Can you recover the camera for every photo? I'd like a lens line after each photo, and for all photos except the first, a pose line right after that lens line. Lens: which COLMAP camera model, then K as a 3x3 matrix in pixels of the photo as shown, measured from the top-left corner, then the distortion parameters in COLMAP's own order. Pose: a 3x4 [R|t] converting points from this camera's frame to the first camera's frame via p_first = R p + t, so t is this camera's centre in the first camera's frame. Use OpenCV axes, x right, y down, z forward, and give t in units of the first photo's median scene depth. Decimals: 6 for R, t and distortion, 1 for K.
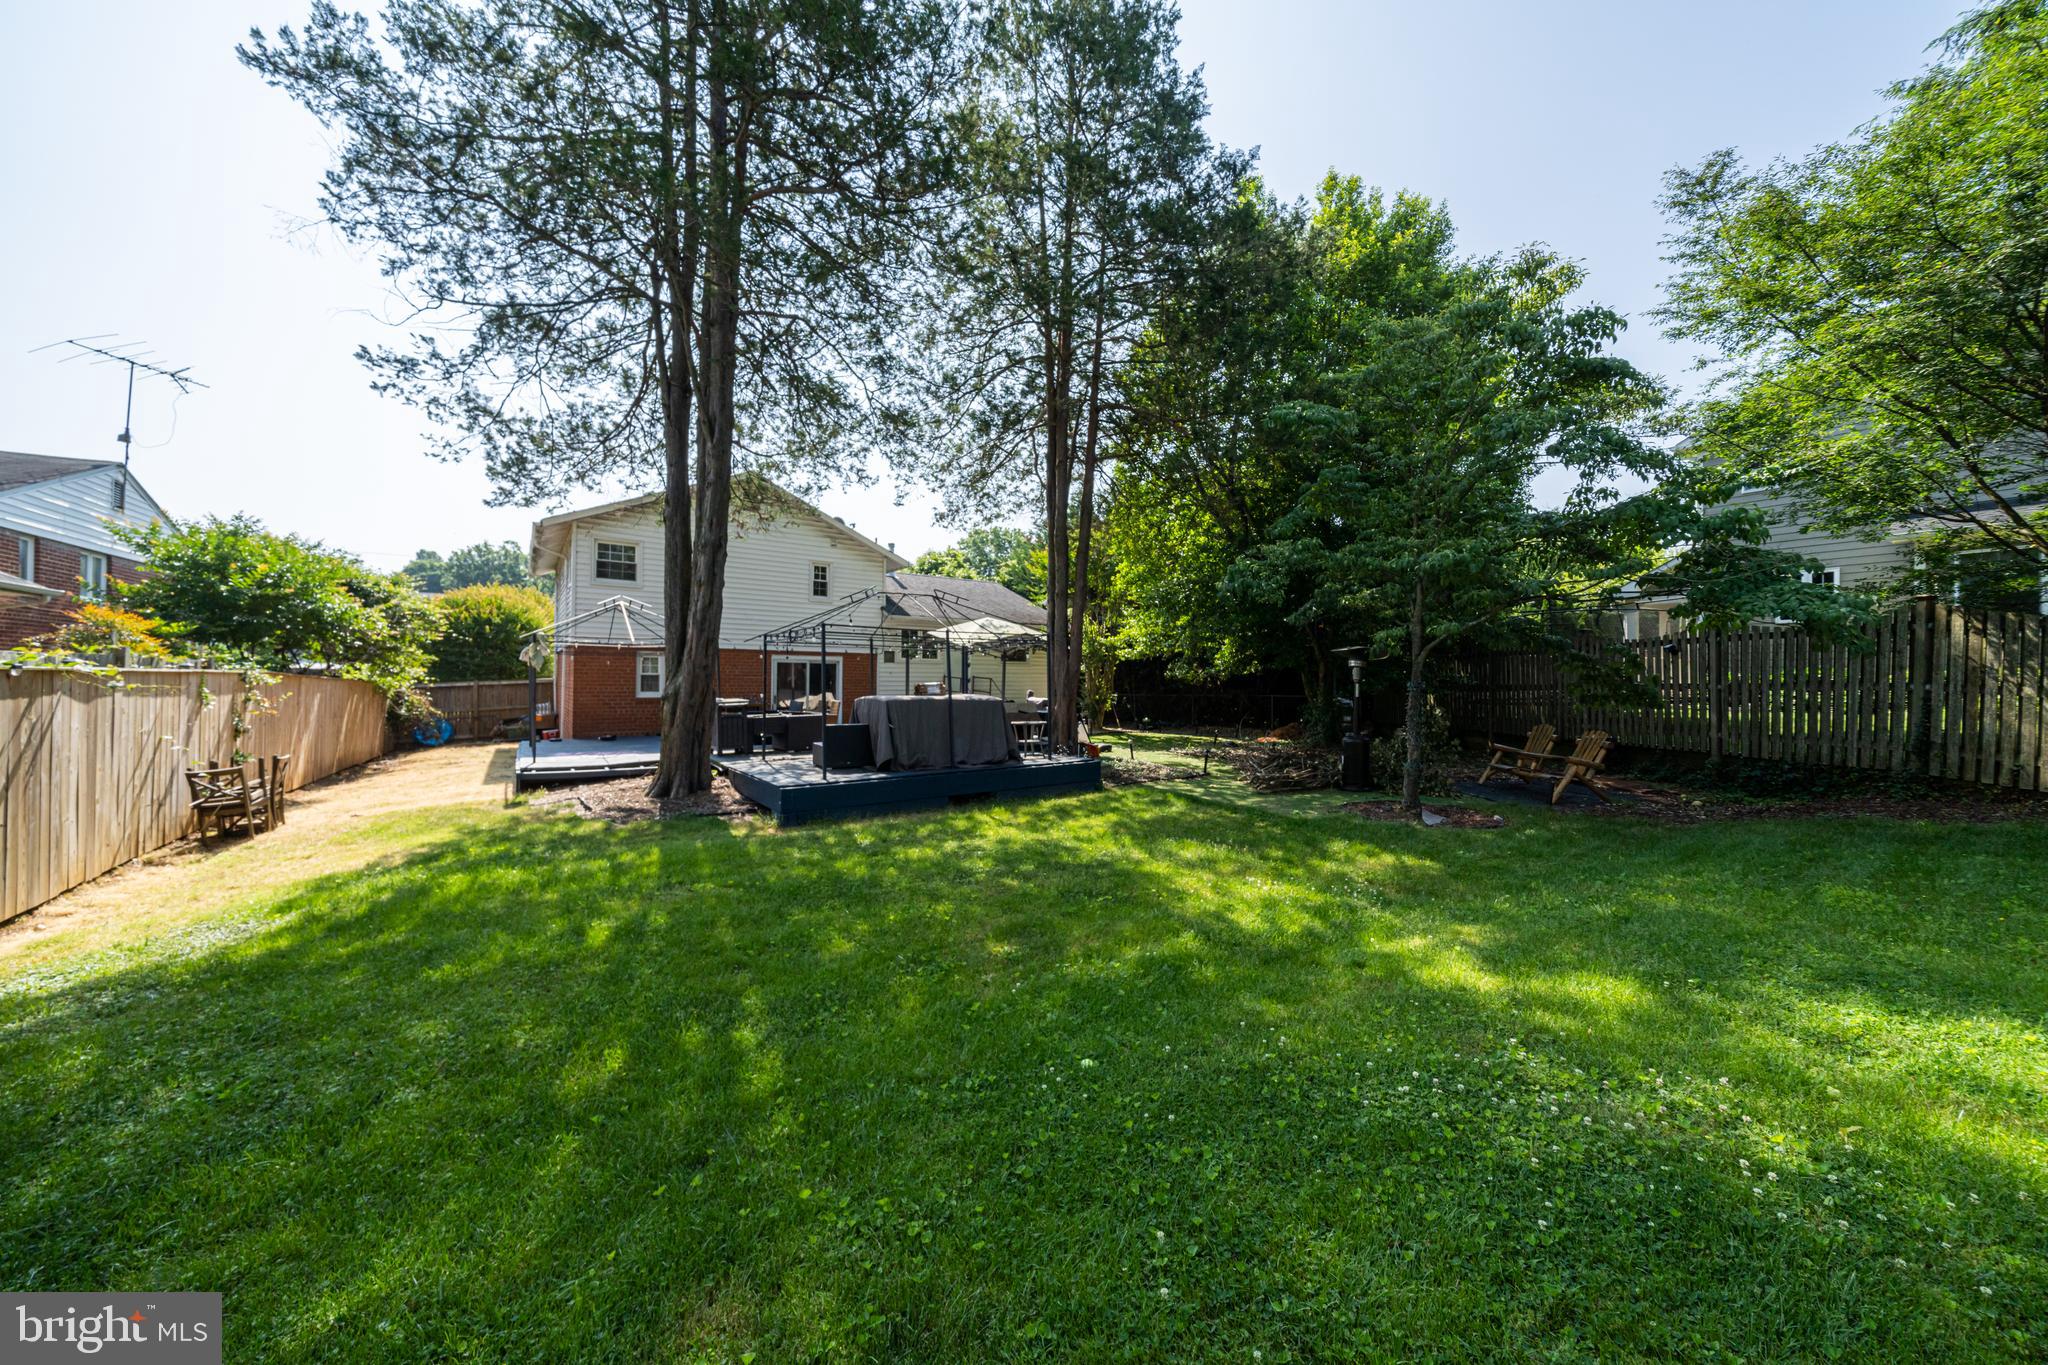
lens RADIAL K [[701.6, 0, 1024.0], [0, 701.6, 682.5], [0, 0, 1]] dist [-0.003744, 0.000067]
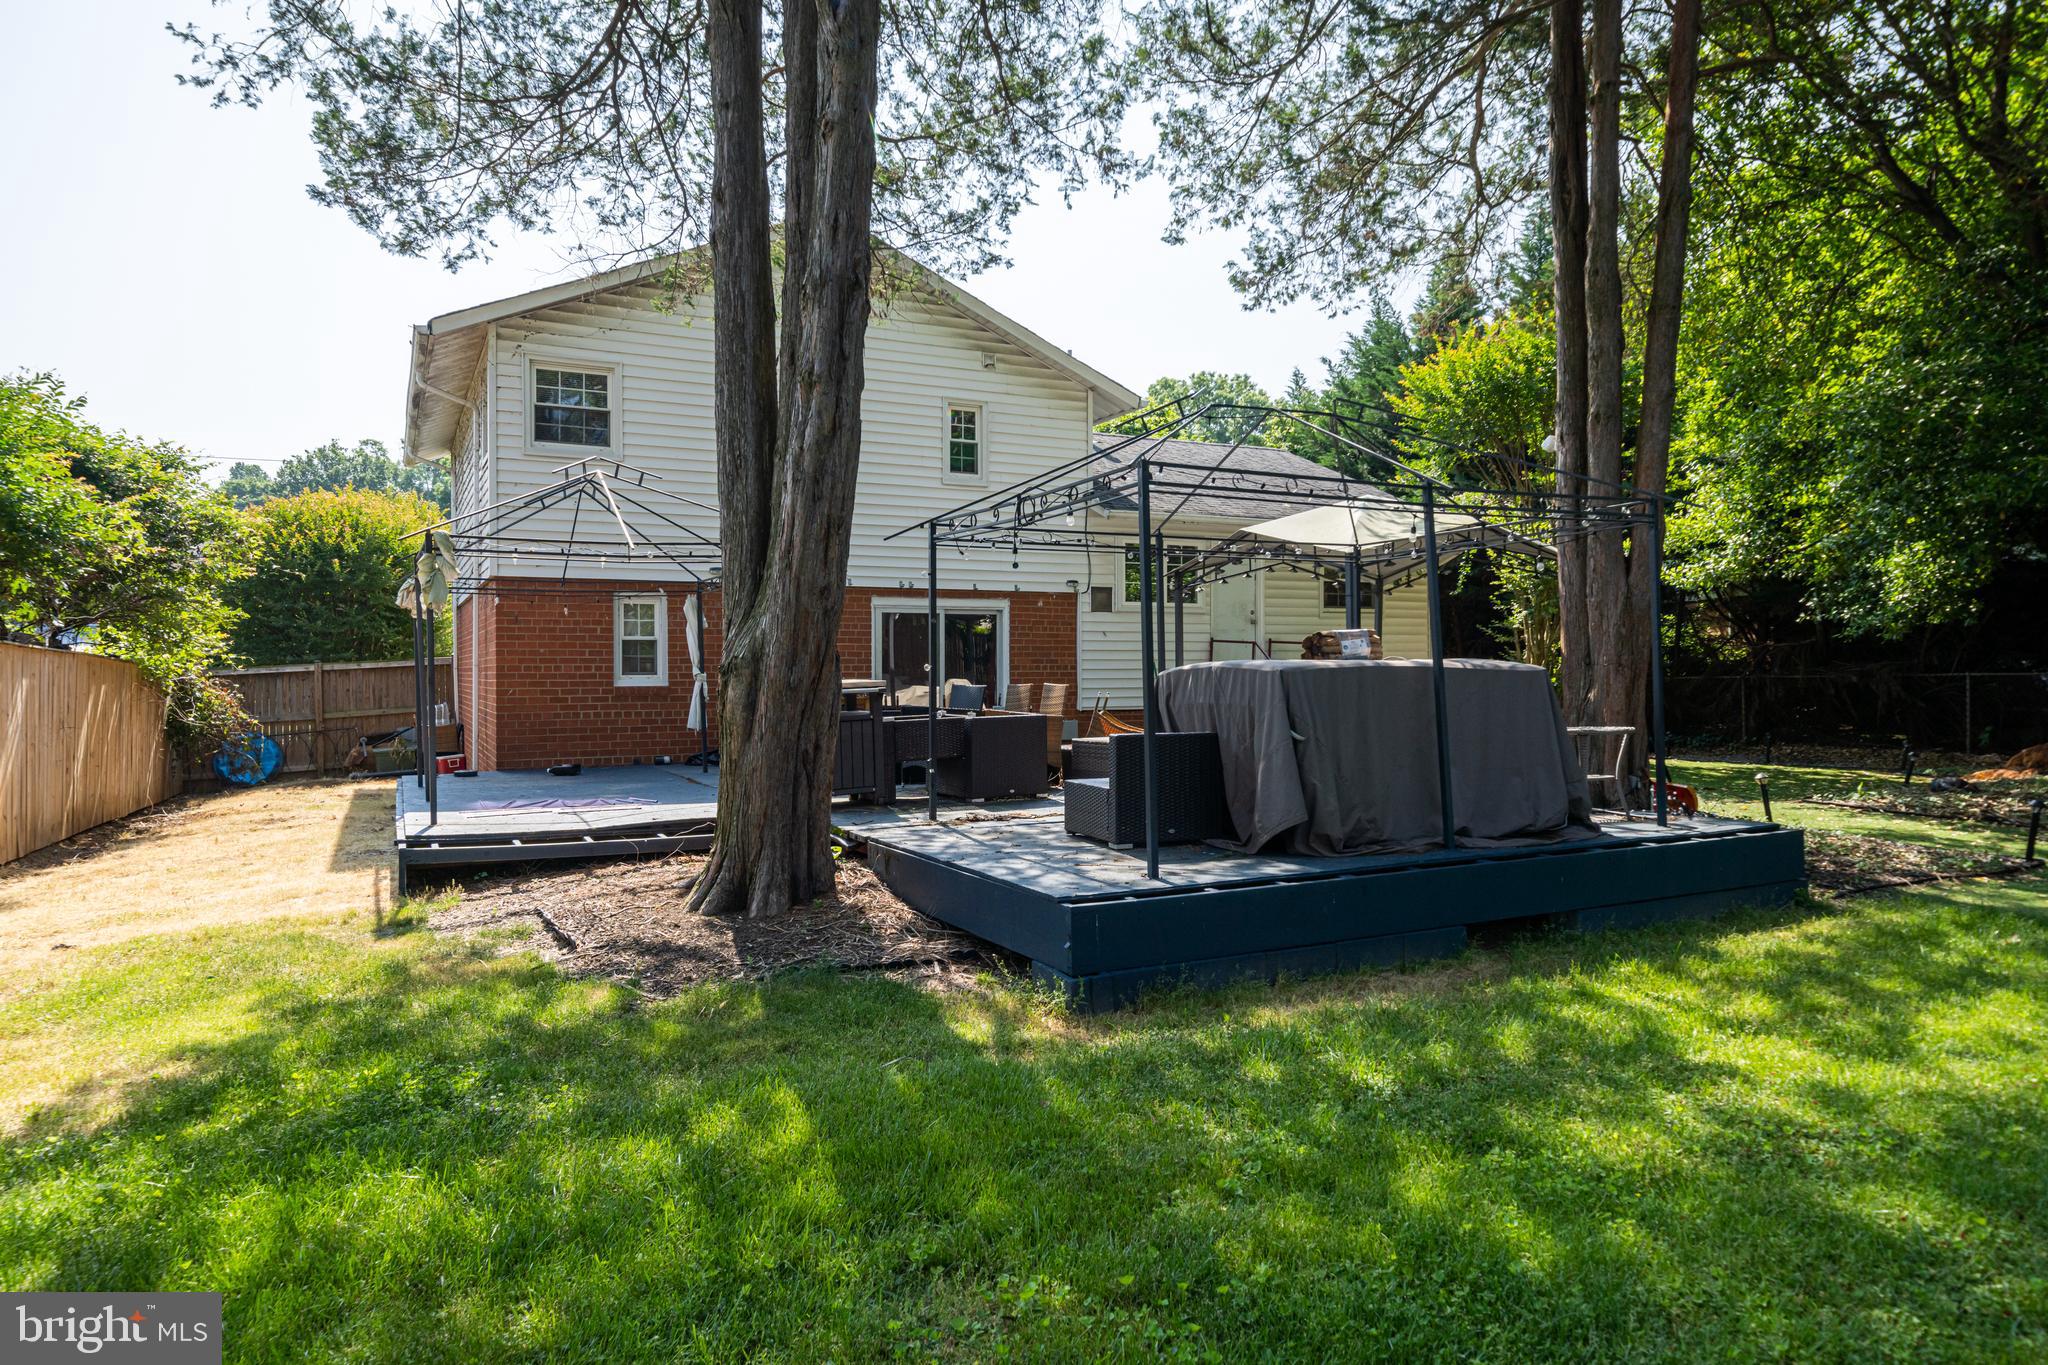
lens RADIAL K [[1259.4, 0, 1026.4], [0, 1259.4, 697.6], [0, 0, 1]] dist [0.003395, 0.001581]
pose [[0.987685, -0.008728, -0.156209, -0.172374], [0.011910, 0.999740, 0.019449, 0.019892], [0.155999, -0.021070, 0.987532, 0.230991]]
